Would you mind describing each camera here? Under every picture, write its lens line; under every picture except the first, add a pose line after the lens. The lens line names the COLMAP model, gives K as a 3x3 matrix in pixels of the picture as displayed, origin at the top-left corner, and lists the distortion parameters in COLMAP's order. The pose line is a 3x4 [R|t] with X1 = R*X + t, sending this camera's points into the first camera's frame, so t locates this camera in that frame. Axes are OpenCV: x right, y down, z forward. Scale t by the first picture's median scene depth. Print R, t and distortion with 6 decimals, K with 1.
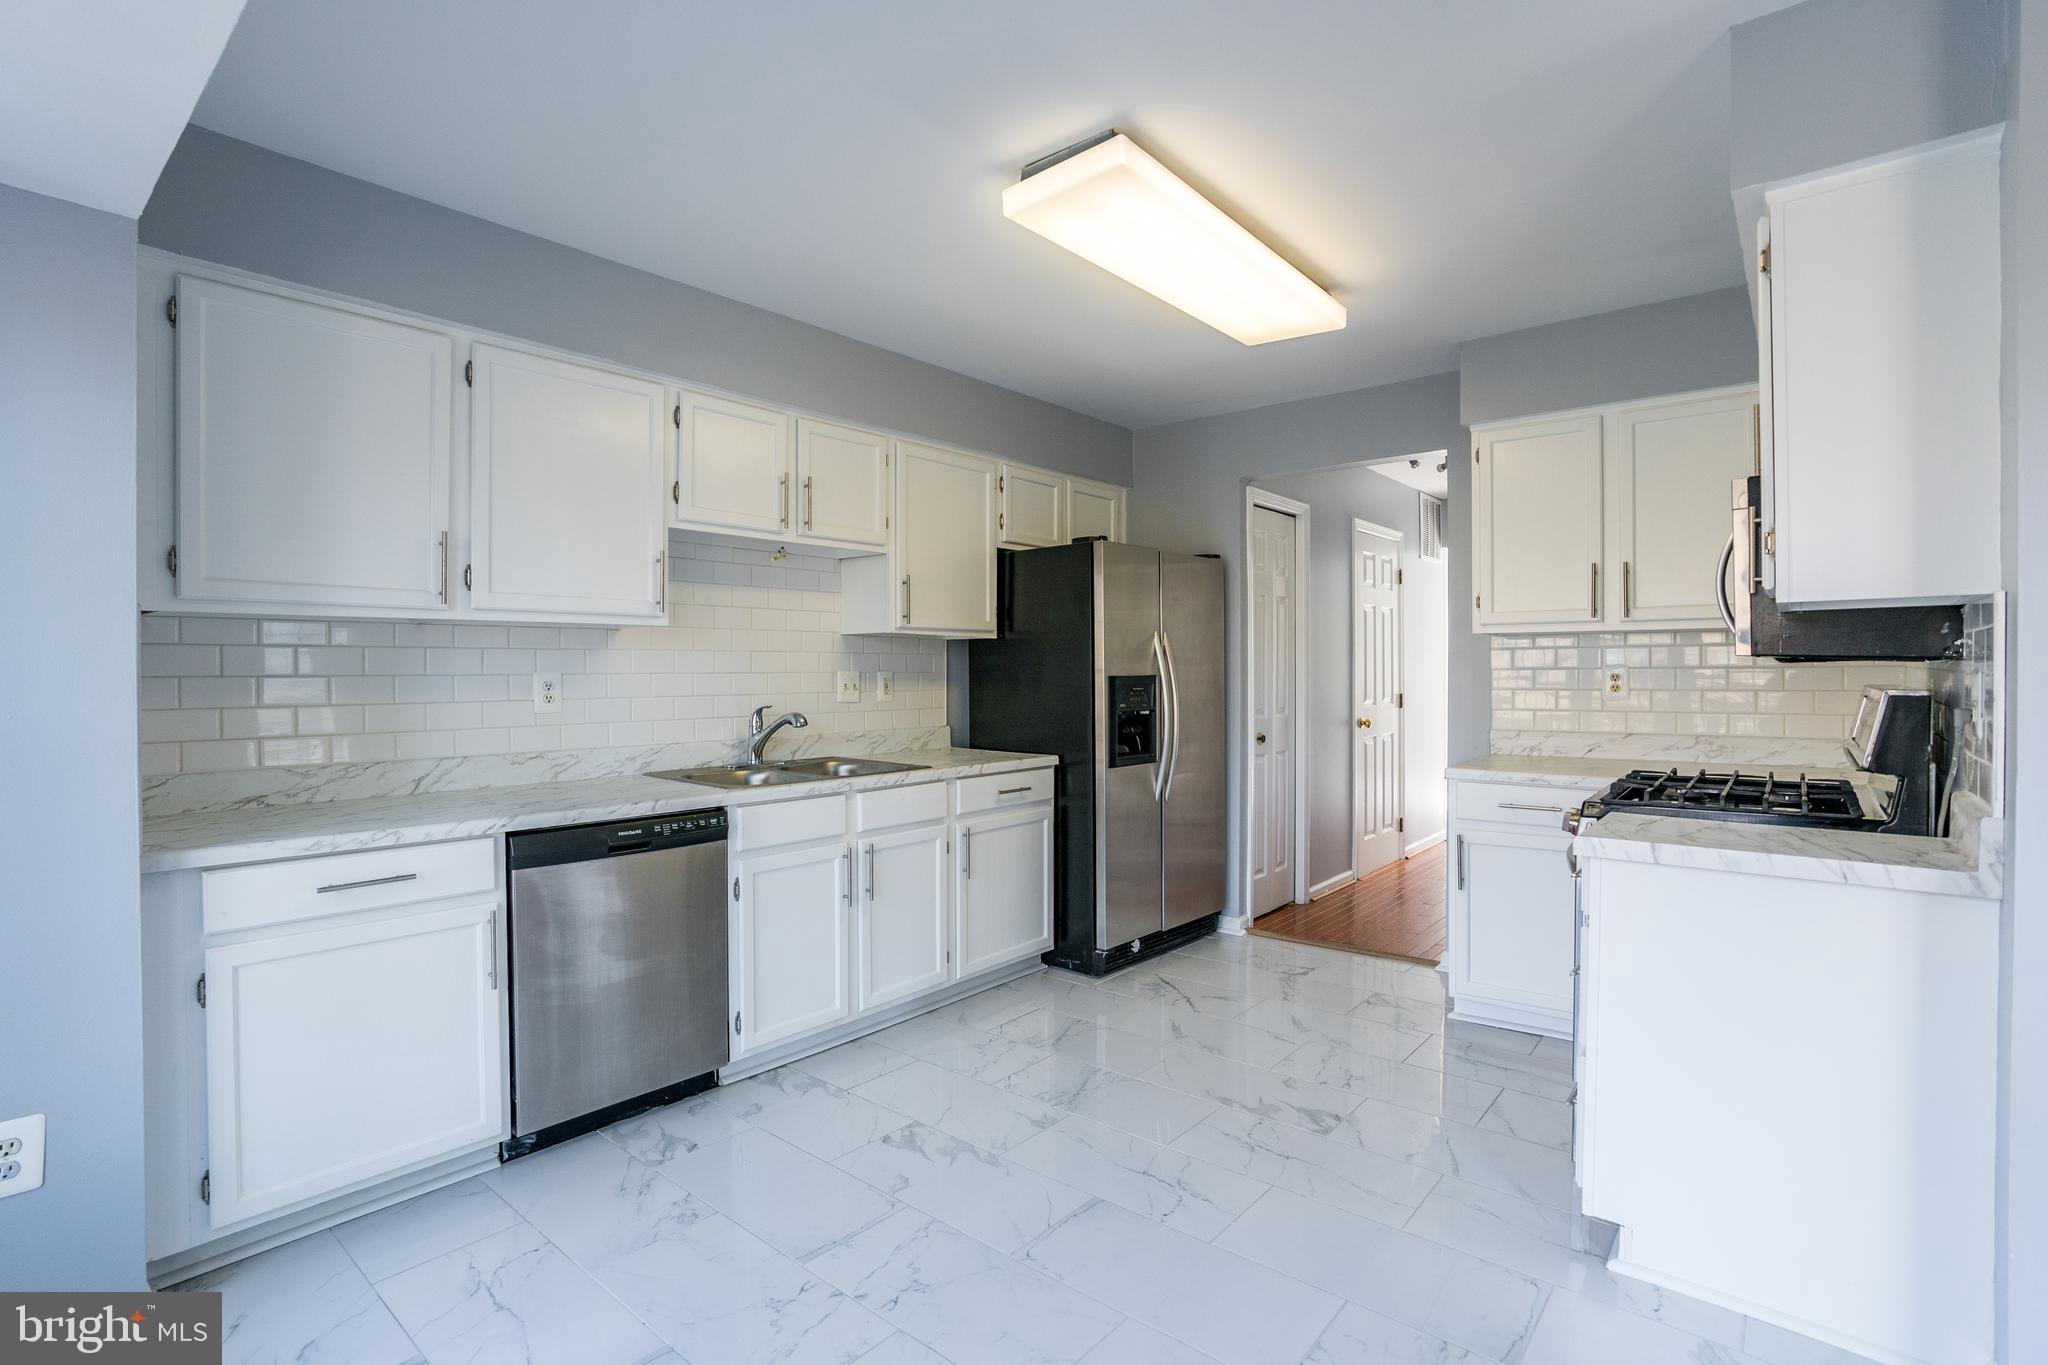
lens RADIAL K [[932.8, 0, 1030.9], [0, 932.8, 673.9], [0, 0, 1]] dist [-0.003750, -0.000004]
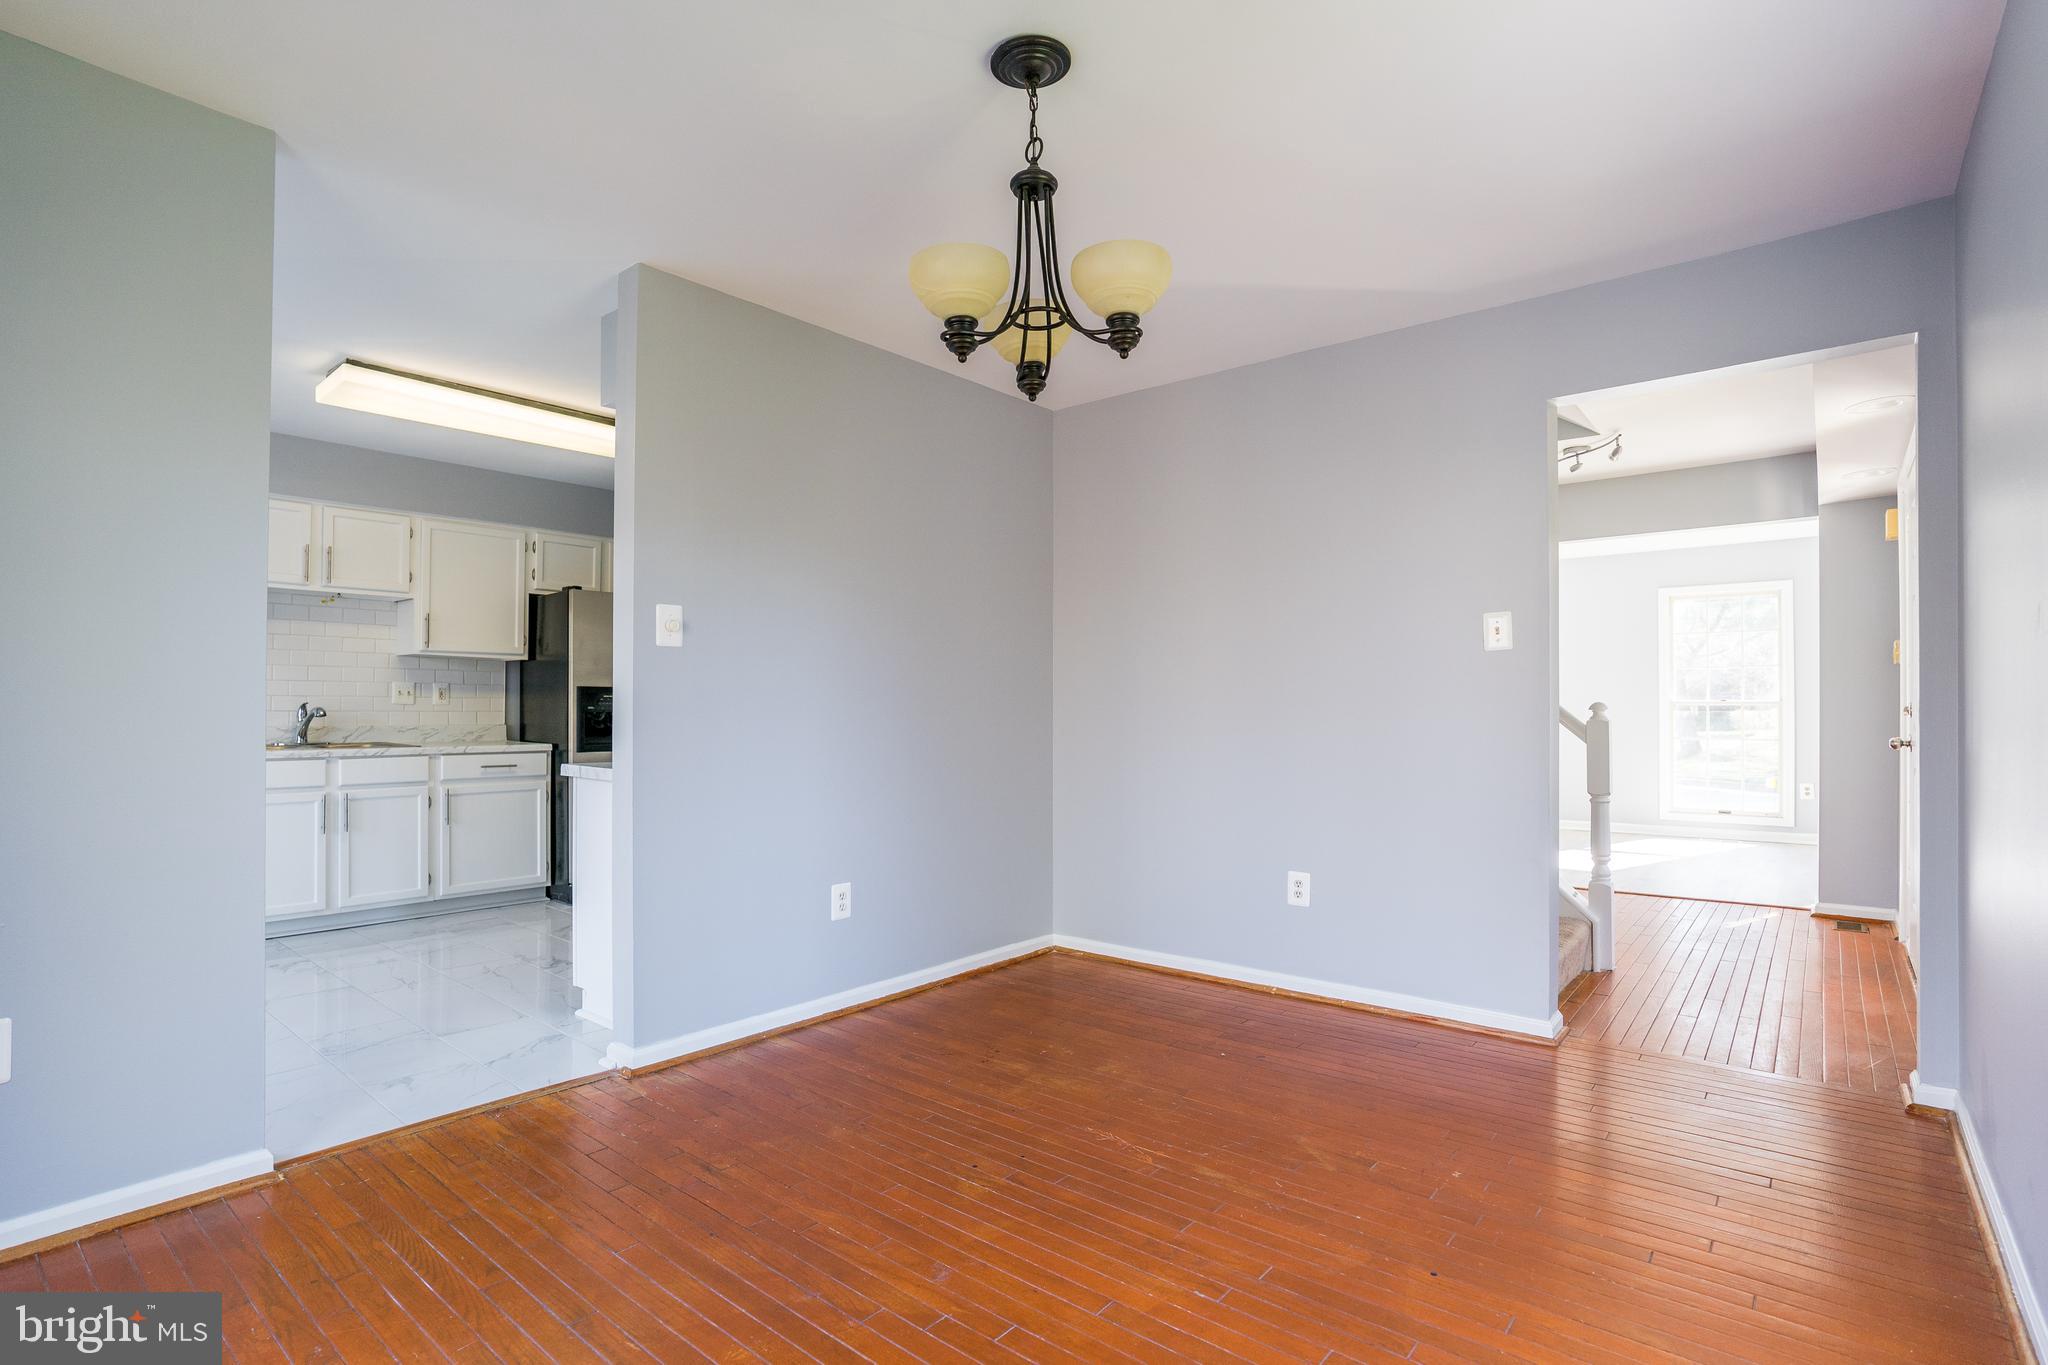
lens RADIAL K [[957.0, 0, 1018.5], [0, 957.0, 696.3], [0, 0, 1]] dist [-0.000914, 0.000013]
pose [[0.999790, 0.008764, -0.018510, 0.800524], [-0.009101, 0.999793, -0.018195, 0.038912], [0.018346, 0.018360, 0.999663, -0.437822]]
